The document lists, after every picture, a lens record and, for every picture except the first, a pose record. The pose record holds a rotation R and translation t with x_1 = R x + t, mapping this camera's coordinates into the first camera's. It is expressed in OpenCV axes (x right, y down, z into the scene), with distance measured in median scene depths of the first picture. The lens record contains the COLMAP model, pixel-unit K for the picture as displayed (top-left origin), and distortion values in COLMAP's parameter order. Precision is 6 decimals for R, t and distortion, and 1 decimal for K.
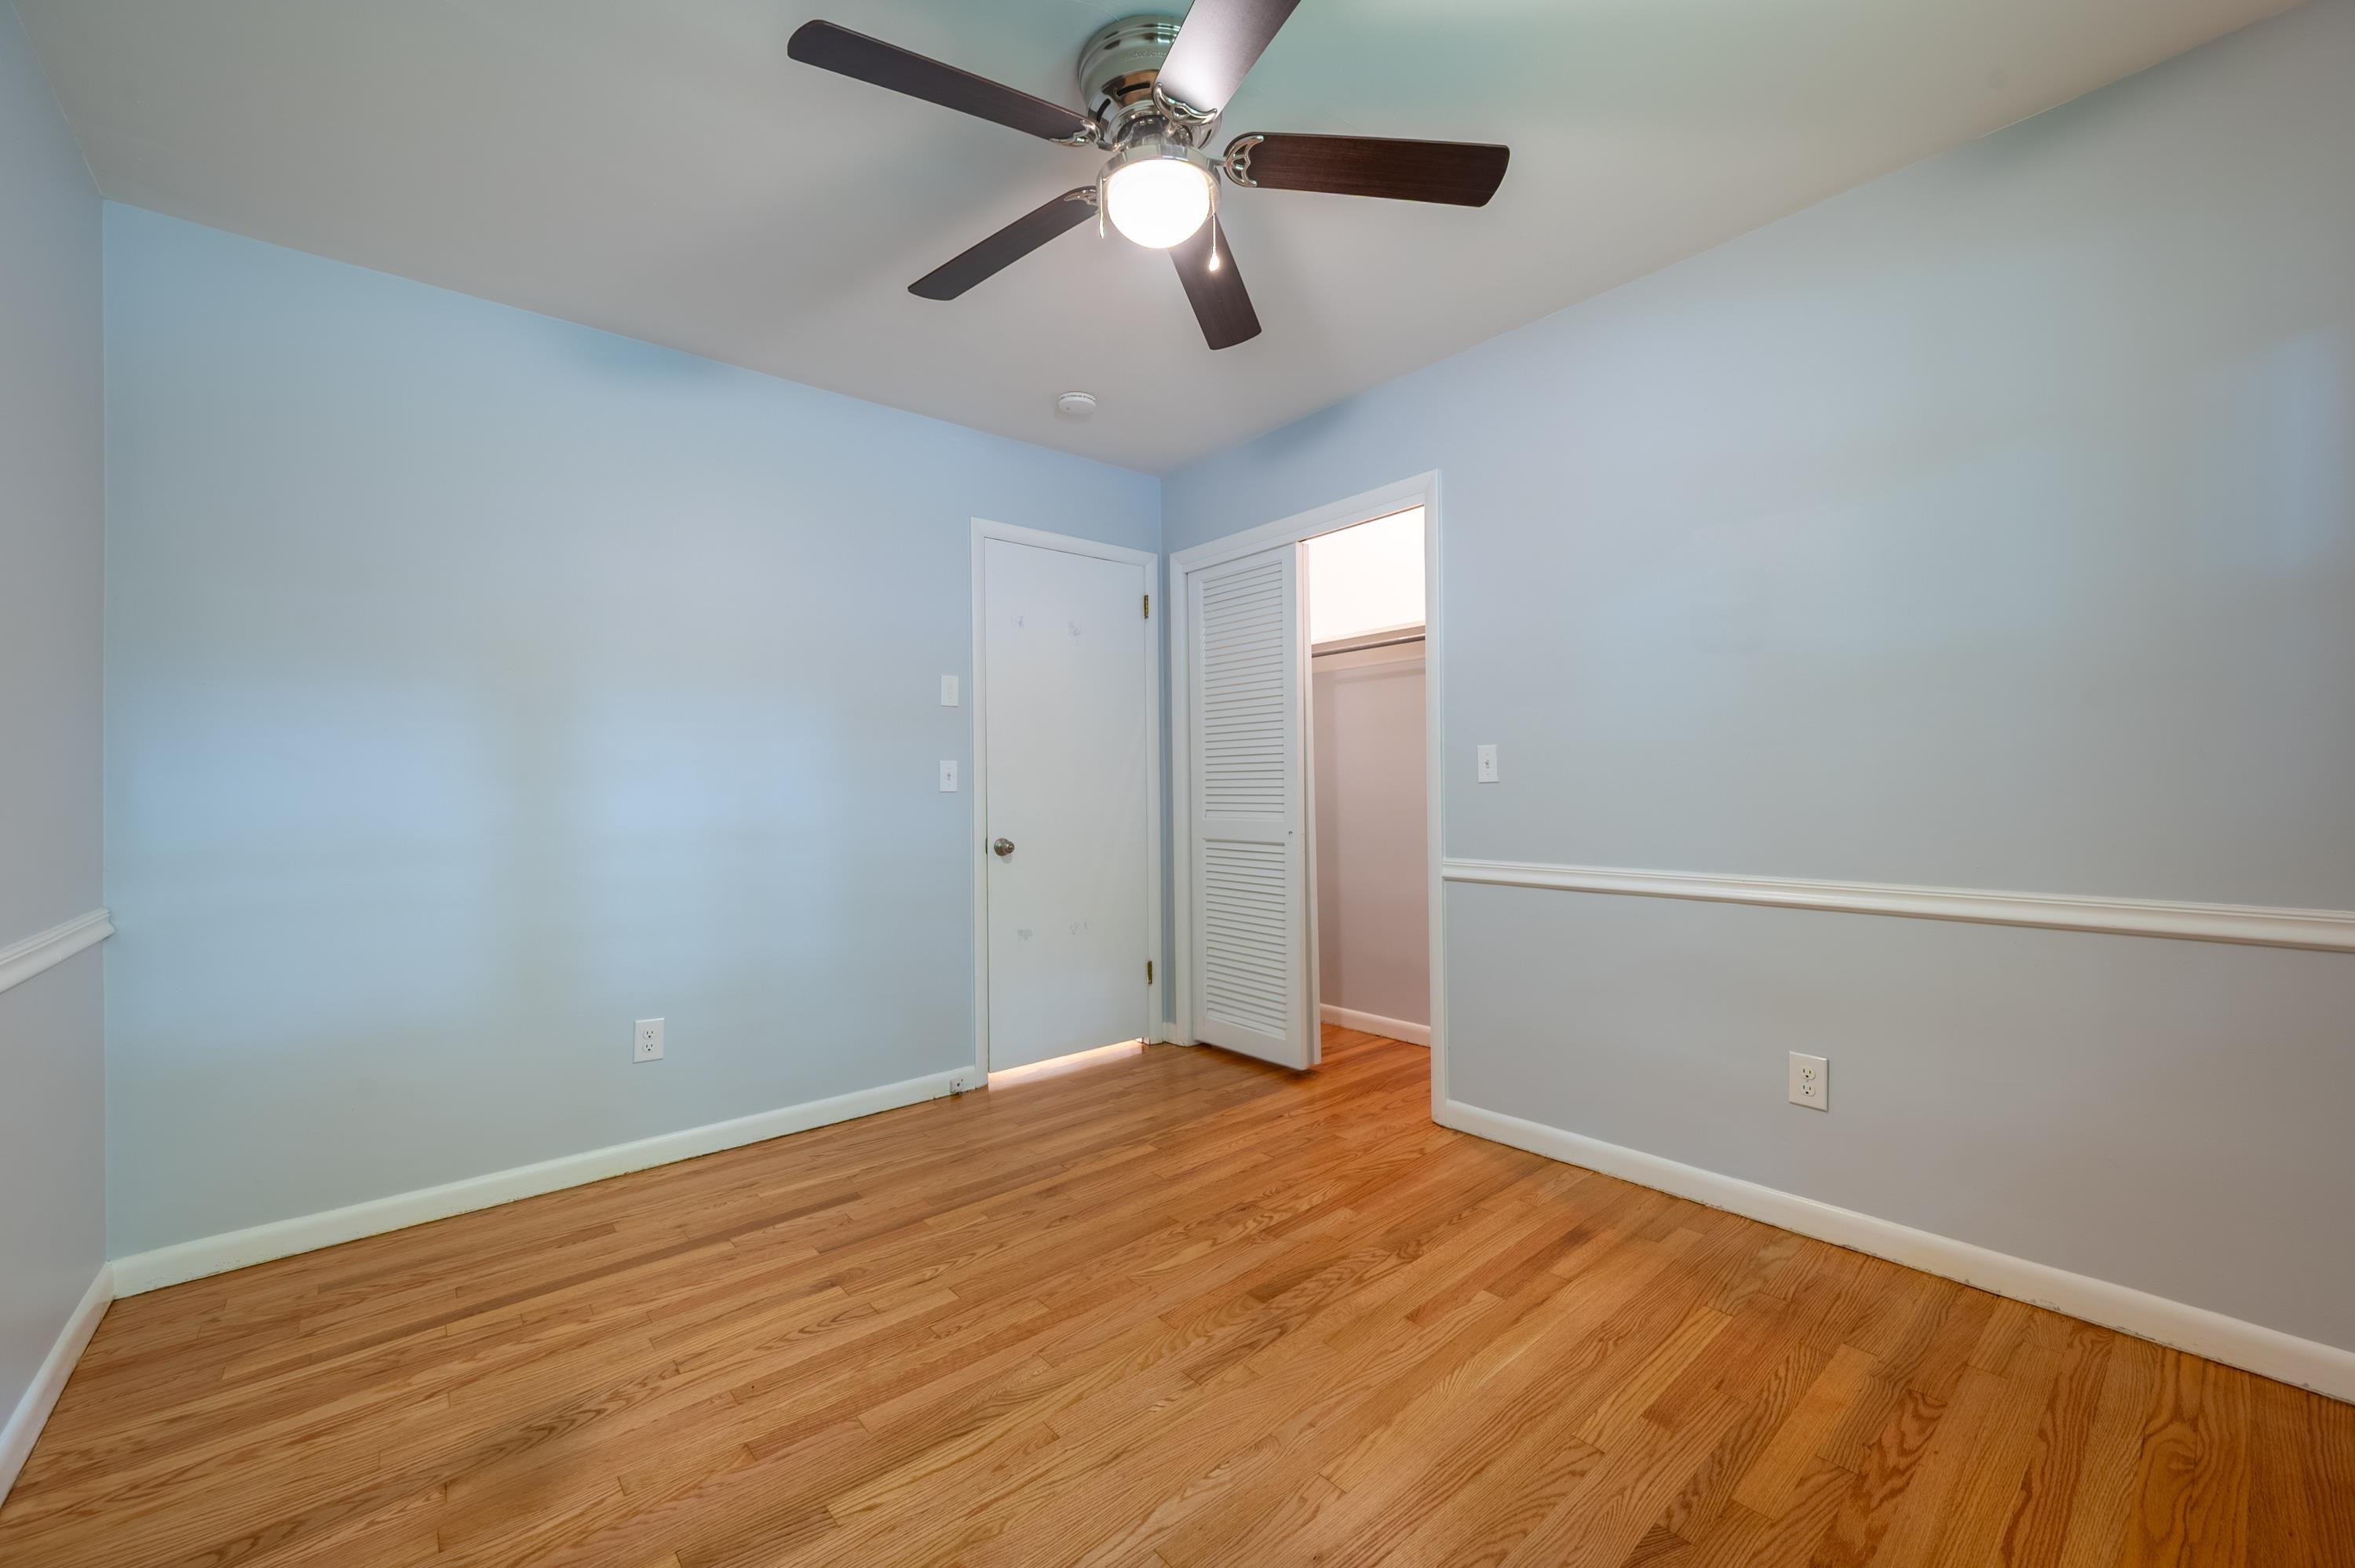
lens RADIAL K [[925.9, 0, 1184.4], [0, 925.9, 779.8], [0, 0, 1]] dist [-0.000003, 0.000409]
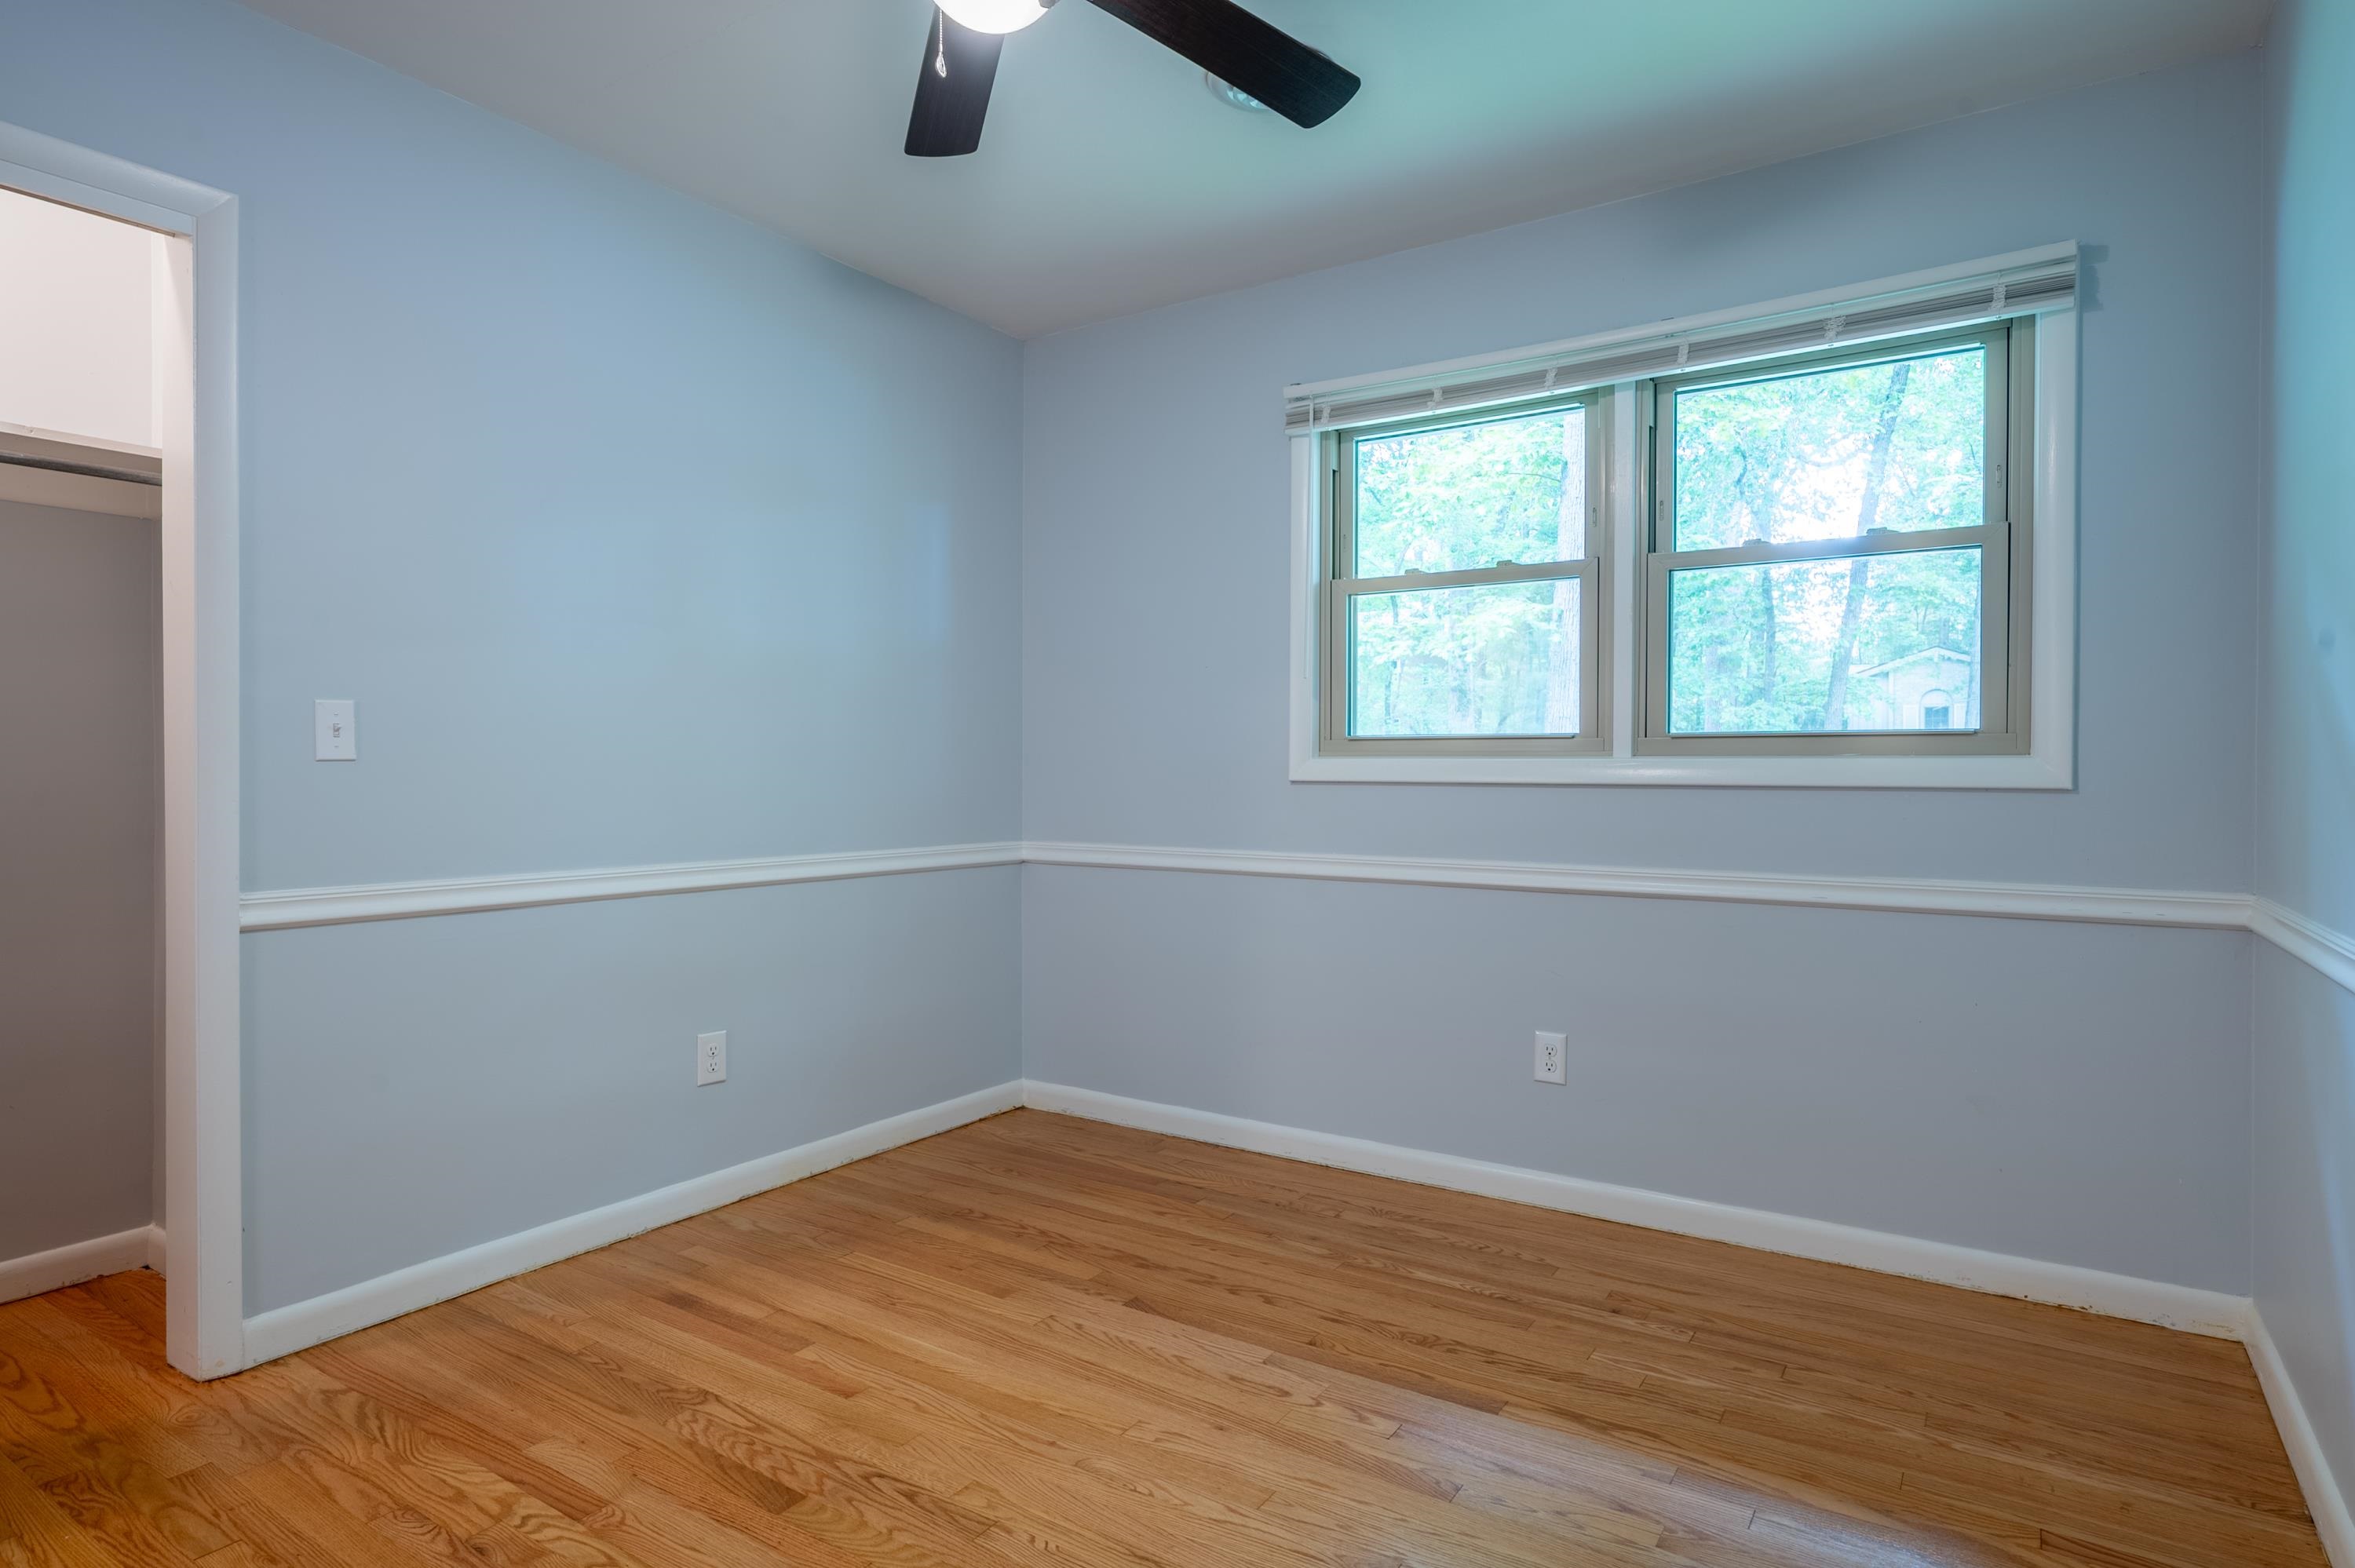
lens RADIAL K [[1278.7, 0, 1177.5], [0, 1278.7, 784.0], [0, 0, 1]] dist [0.000263, 0.002887]
pose [[-0.268600, -0.003100, 0.963247, -0.861219], [-0.010641, 0.999943, 0.000251, 0.016057], [-0.963193, -0.010183, -0.268618, 0.921799]]
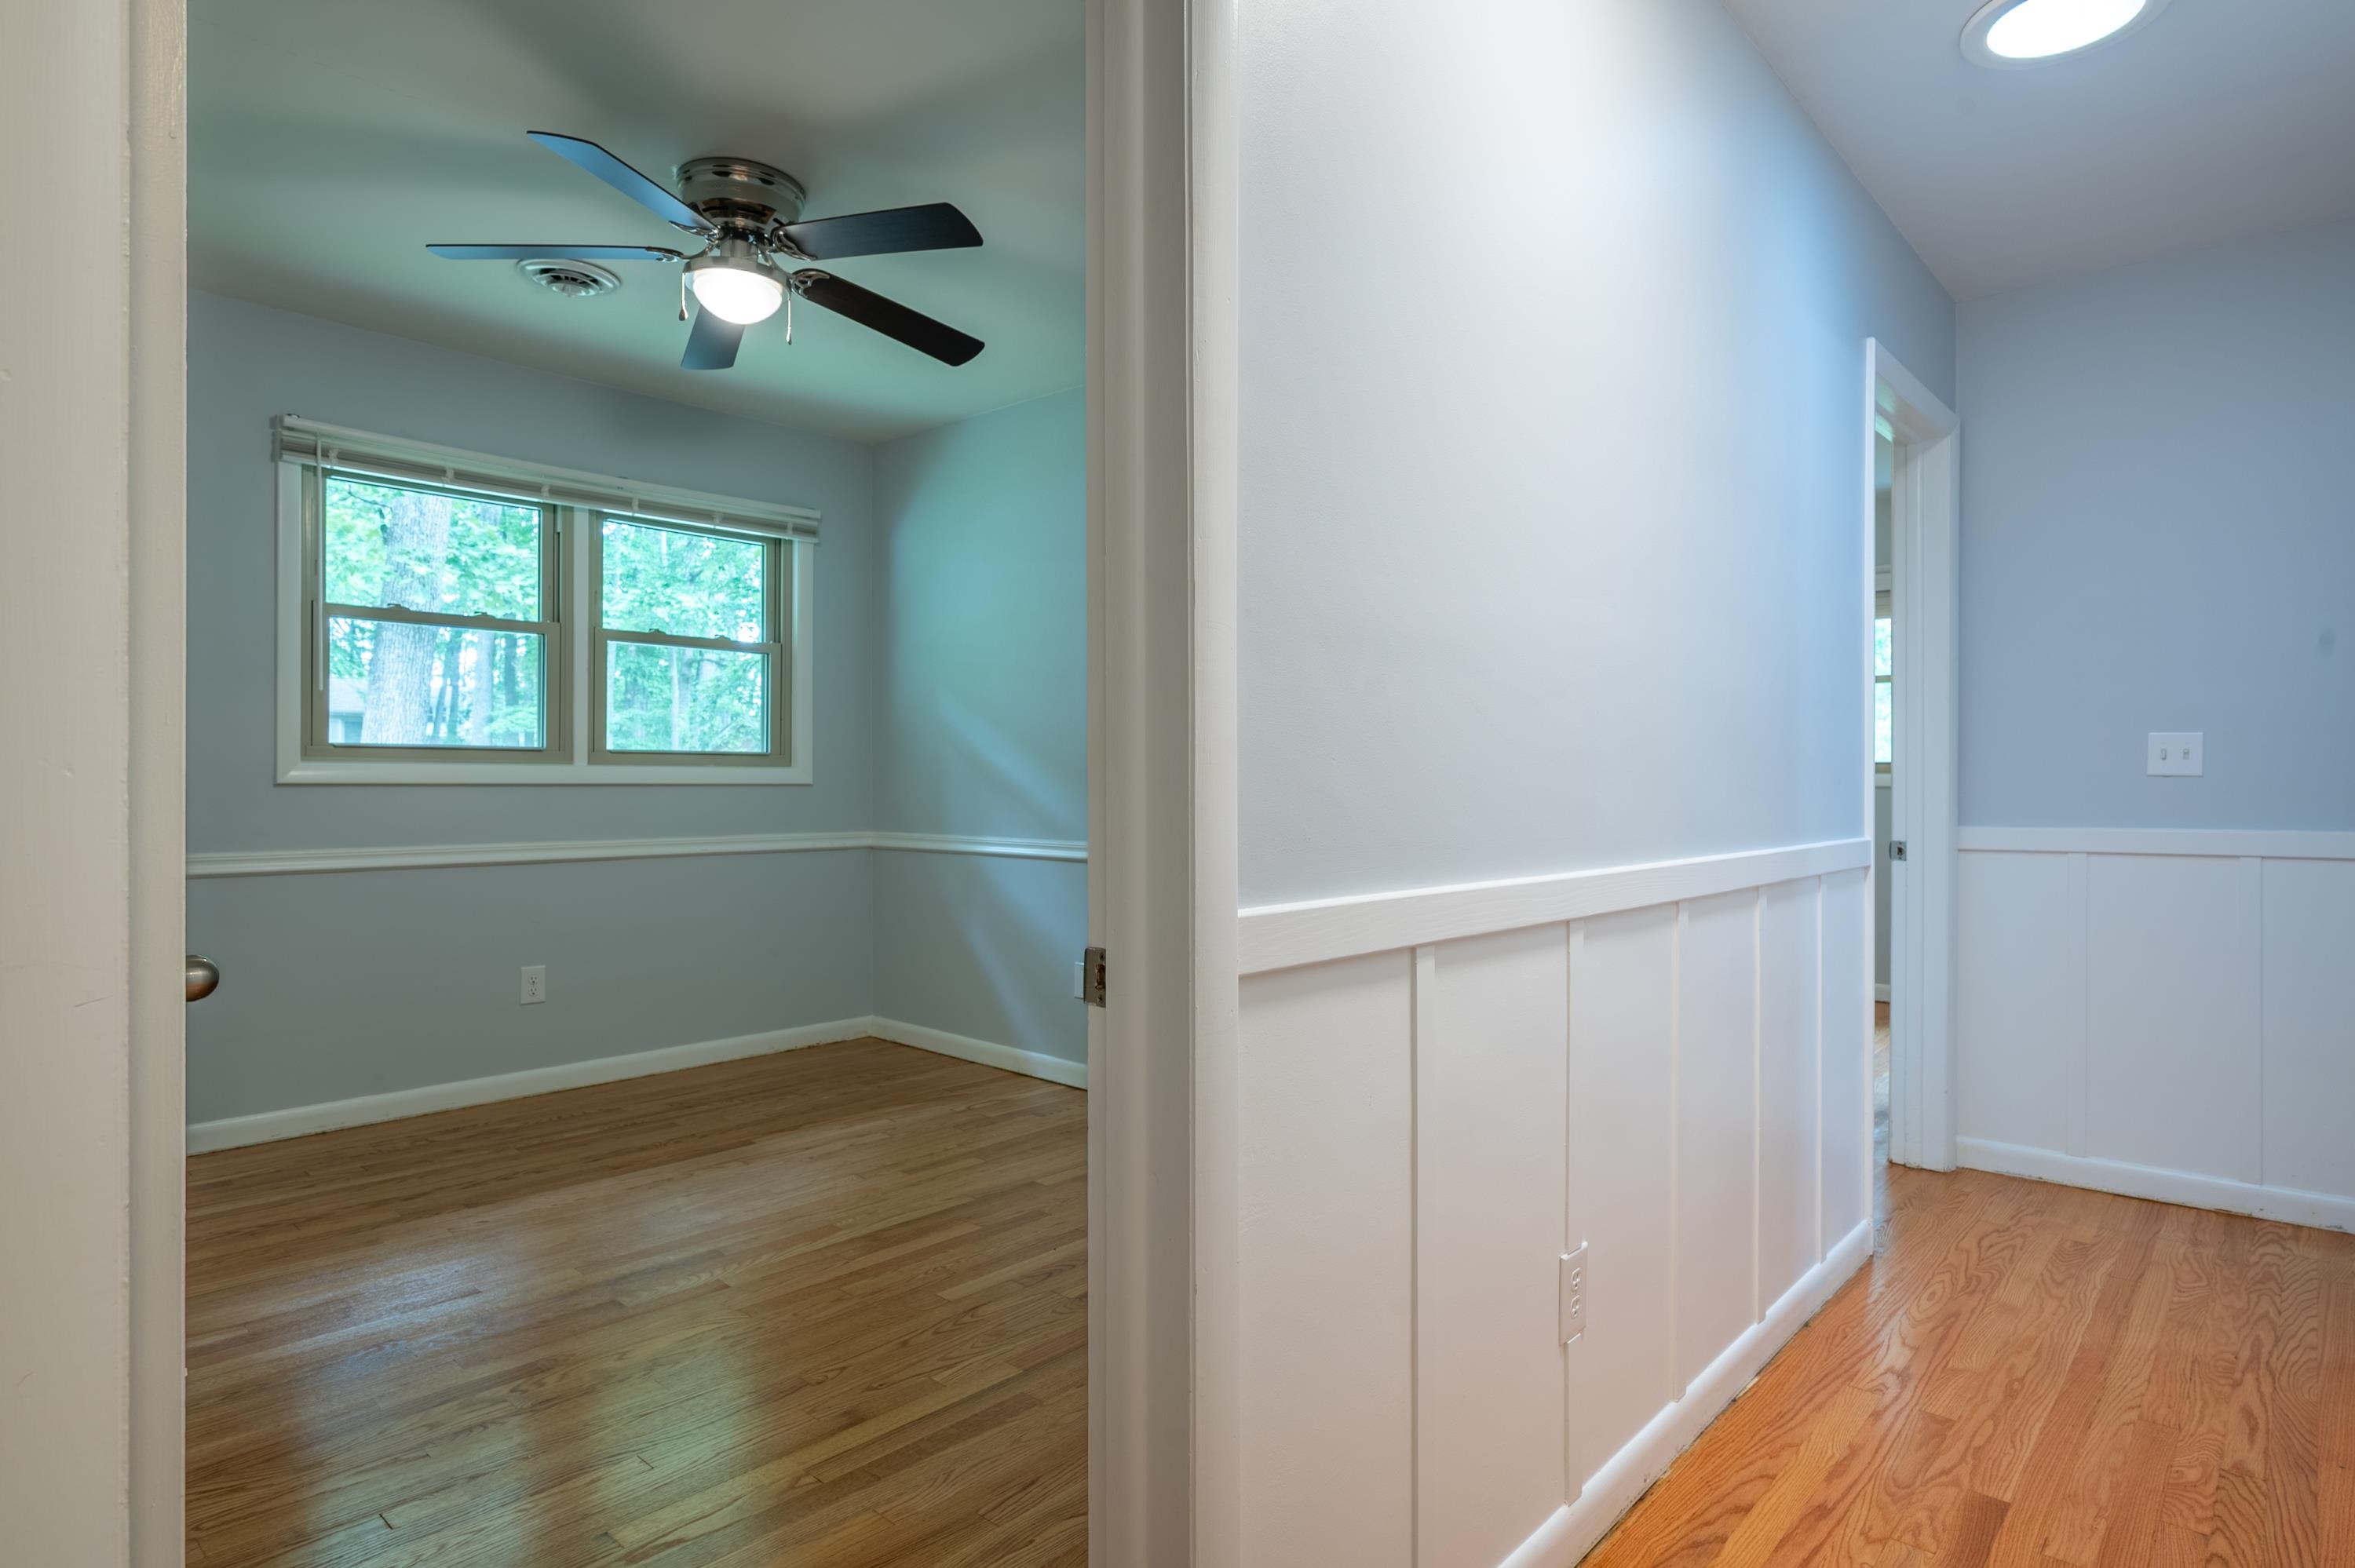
lens RADIAL K [[1278.7, 0, 1177.5], [0, 1278.7, 784.0], [0, 0, 1]] dist [0.000263, 0.002887]
pose [[-0.992148, 0.008541, -0.124780, -0.313971], [0.009482, 0.999931, -0.006950, 0.035175], [0.124712, -0.008079, -0.992160, 2.232727]]
